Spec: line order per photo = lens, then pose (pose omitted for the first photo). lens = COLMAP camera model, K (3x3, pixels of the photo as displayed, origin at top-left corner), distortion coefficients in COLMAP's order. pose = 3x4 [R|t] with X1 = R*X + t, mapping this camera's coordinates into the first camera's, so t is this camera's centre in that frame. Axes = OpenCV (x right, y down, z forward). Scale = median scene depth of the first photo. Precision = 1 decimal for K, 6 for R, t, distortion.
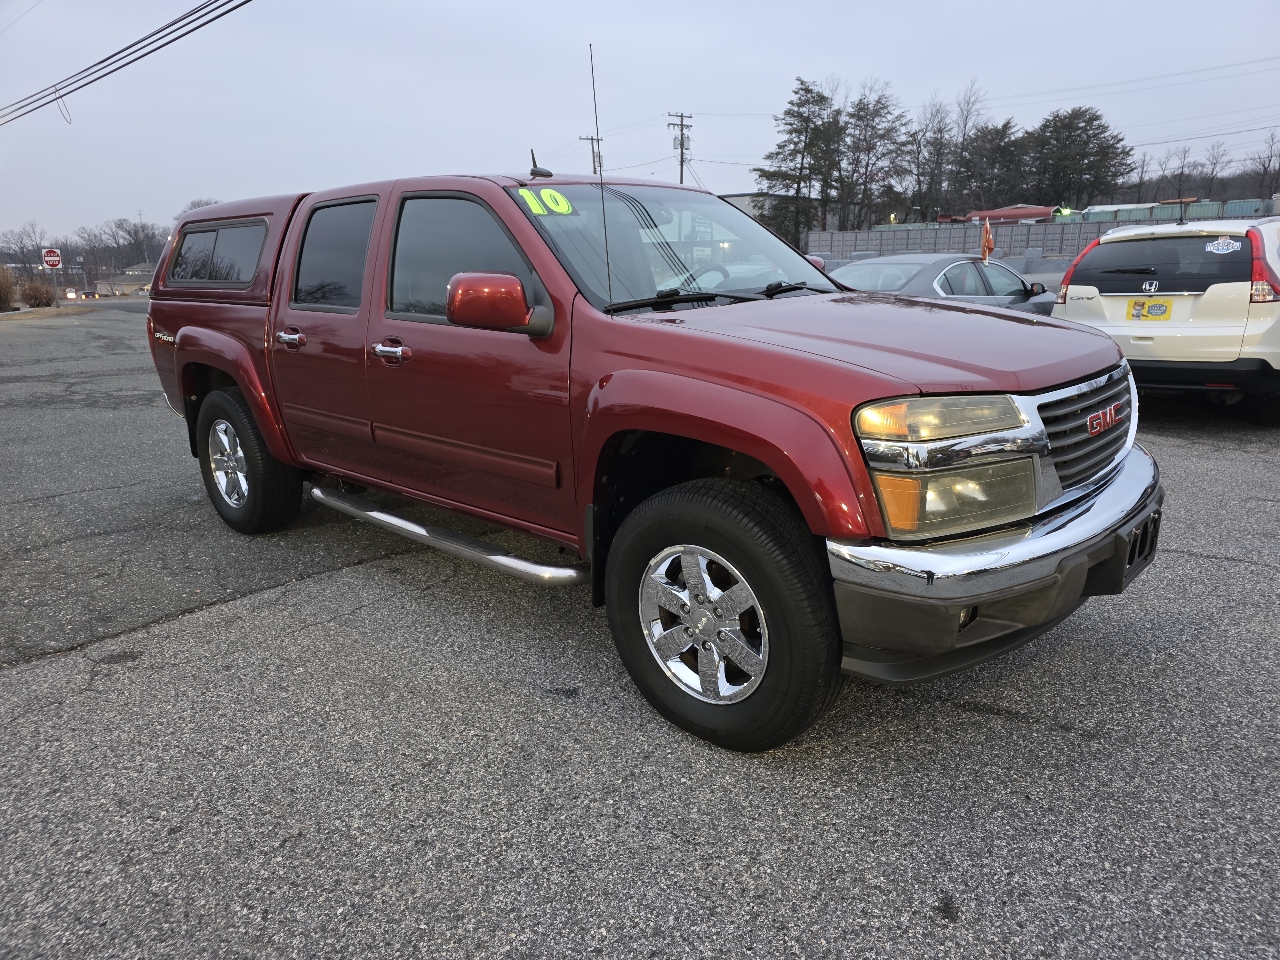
lens RADIAL K [[856.5, 0, 648.5], [0, 856.5, 488.5], [0, 0, 1]] dist [0.056439, -0.043031]
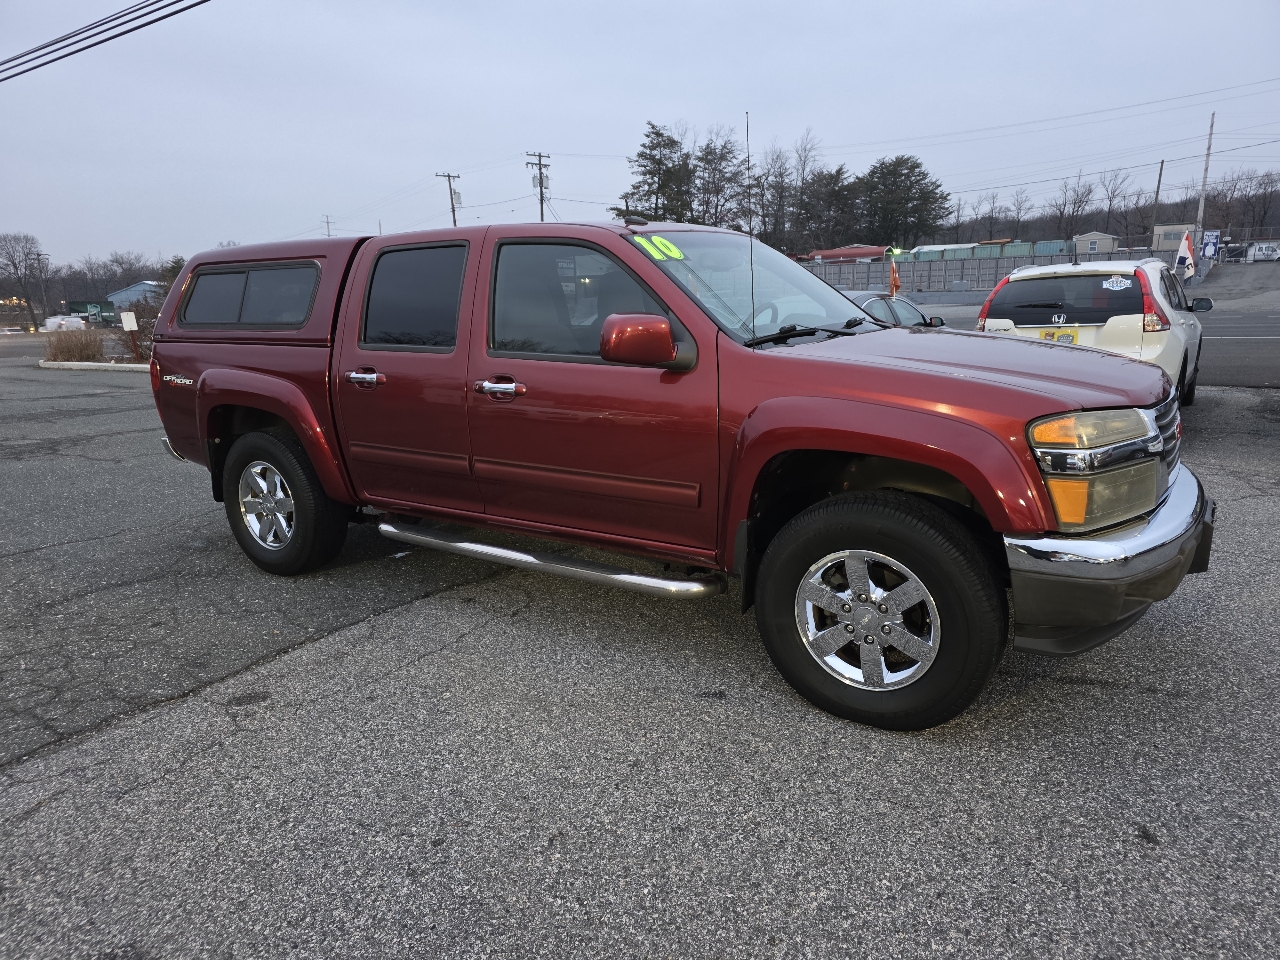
lens RADIAL K [[856.5, 0, 640.7], [0, 856.5, 492.5], [0, 0, 1]] dist [0.056439, -0.043031]
pose [[0.987315, -0.040444, 0.153539, -0.060848], [0.045755, 0.998465, -0.031220, 0.001984], [-0.152041, 0.037849, 0.987649, -0.011778]]
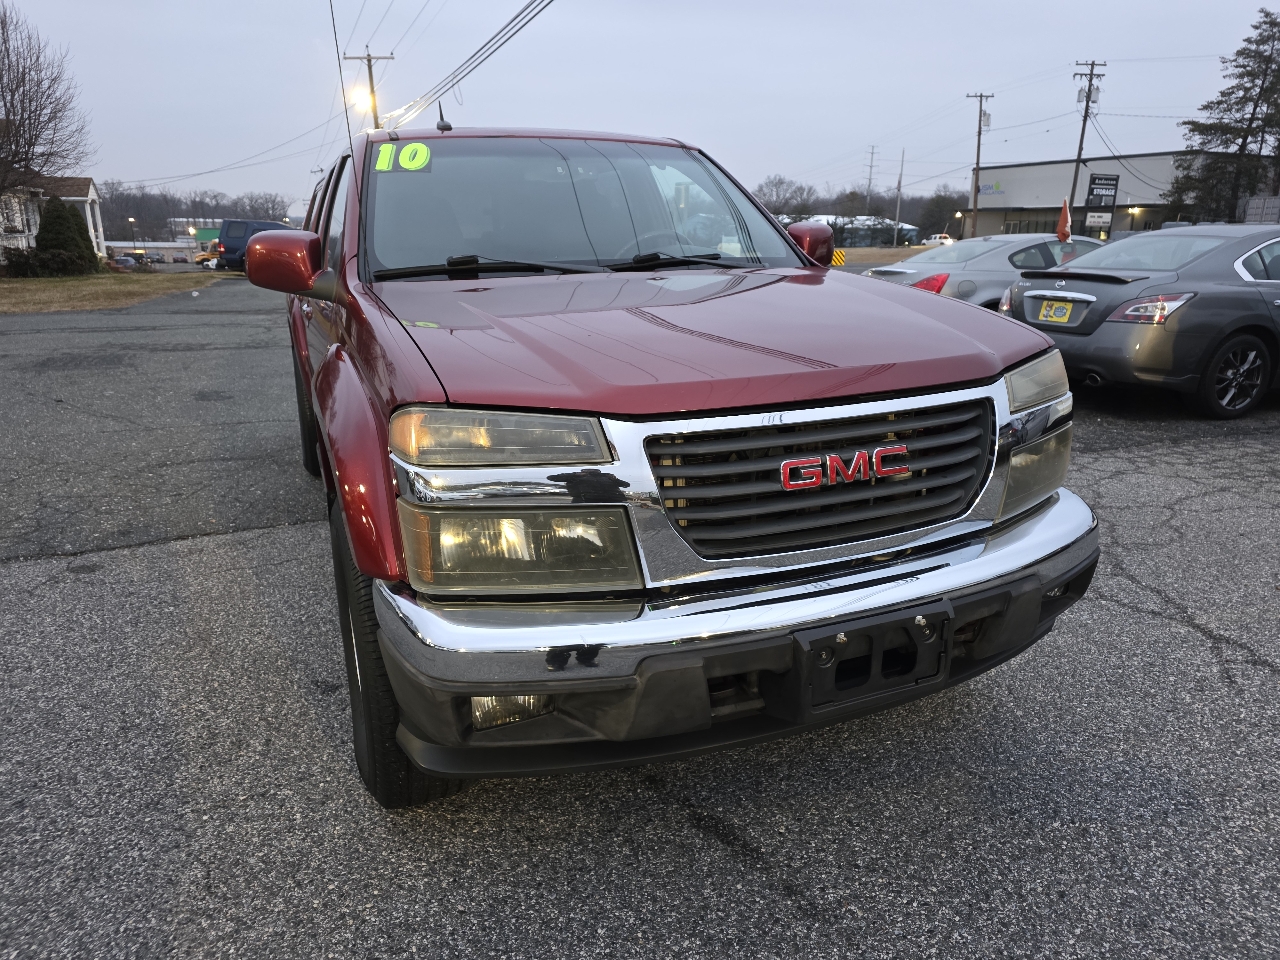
lens RADIAL K [[856.5, 0, 644.4], [0, 856.5, 481.8], [0, 0, 1]] dist [0.056439, -0.043031]
pose [[0.910650, 0.129732, -0.392284, 0.098162], [-0.119289, 0.991549, 0.050998, -0.012747], [0.395584, 0.000354, 0.918430, 0.048262]]
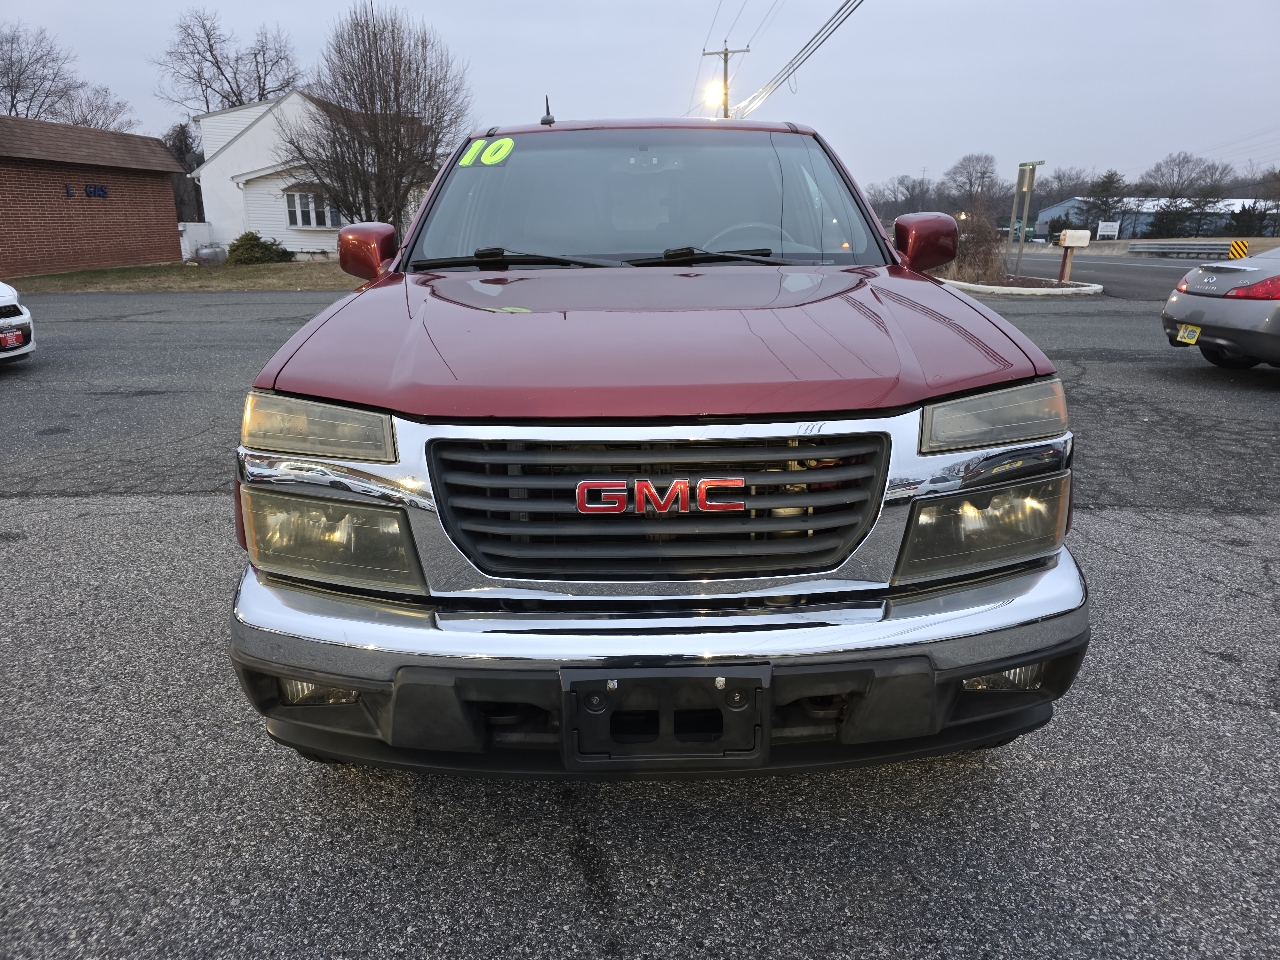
lens RADIAL K [[856.5, 0, 645.0], [0, 856.5, 475.2], [0, 0, 1]] dist [0.056439, -0.043031]
pose [[0.688533, 0.223546, -0.689891, 0.140413], [-0.199023, 0.973026, 0.116659, -0.024454], [0.697361, 0.056981, 0.714451, 0.085725]]
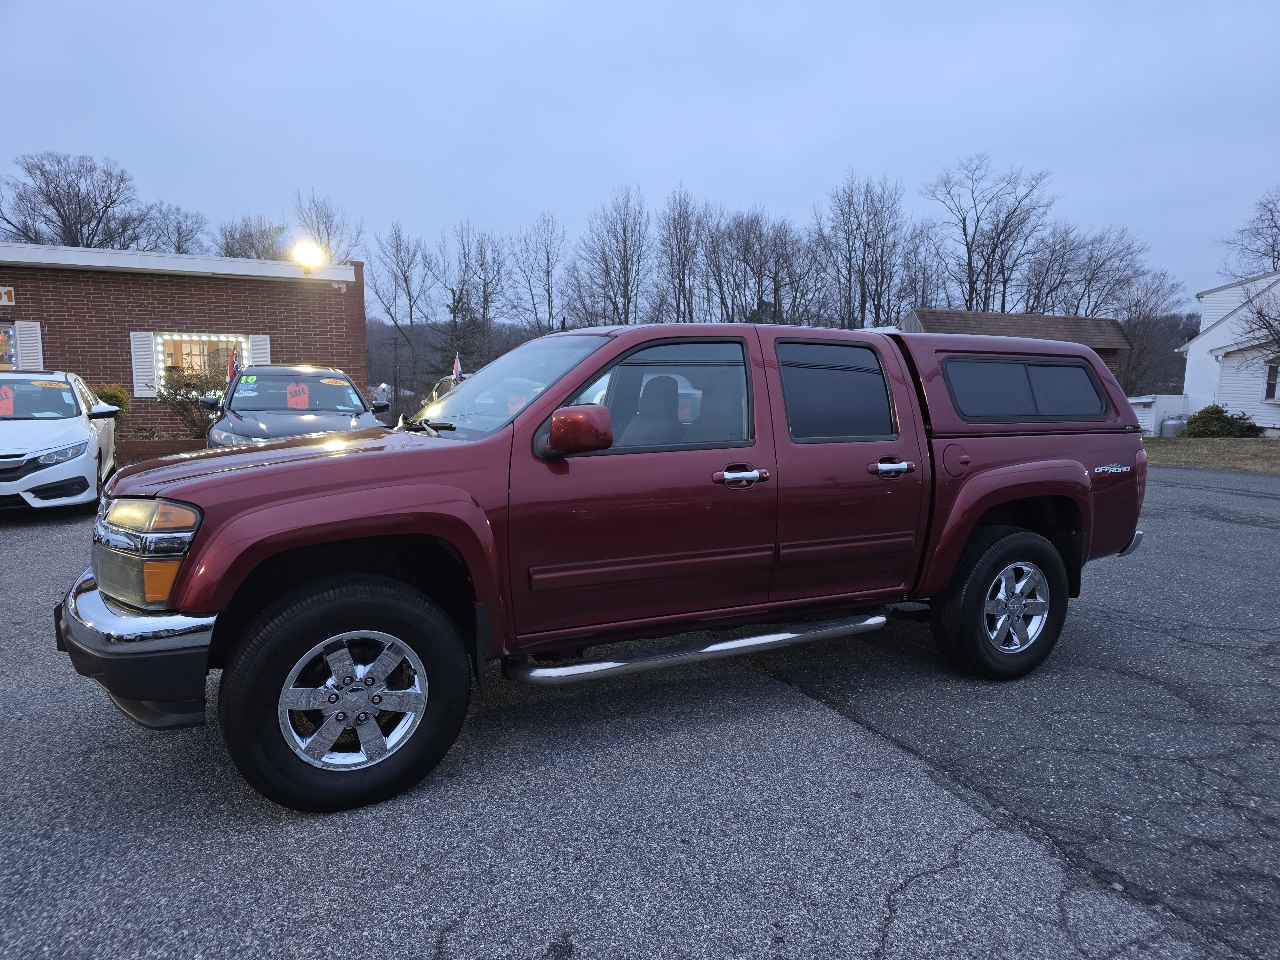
lens RADIAL K [[856.5, 0, 648.3], [0, 856.5, 480.2], [0, 0, 1]] dist [0.056439, -0.043031]
pose [[-0.325959, 0.121589, -0.937532, 0.225313], [-0.252020, 0.944633, 0.210132, -0.094972], [0.911174, 0.304771, -0.277268, 0.319720]]
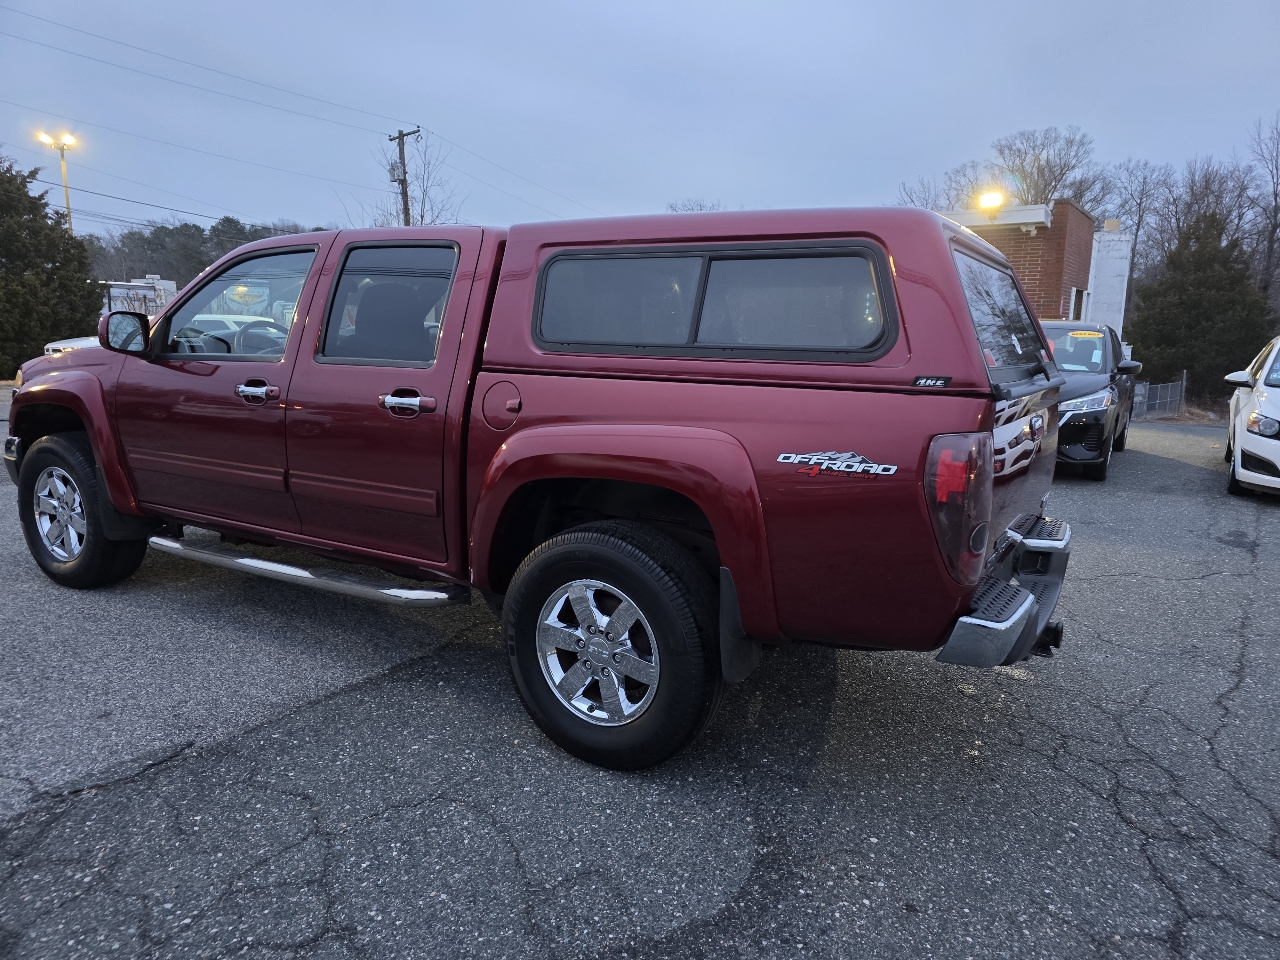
lens RADIAL K [[856.5, 0, 657.3], [0, 856.5, 476.7], [0, 0, 1]] dist [0.056439, -0.043031]
pose [[-0.976542, 0.037117, -0.212106, -0.040686], [-0.056137, 0.907084, 0.417190, -0.131723], [0.207882, 0.419310, -0.883722, 0.499471]]
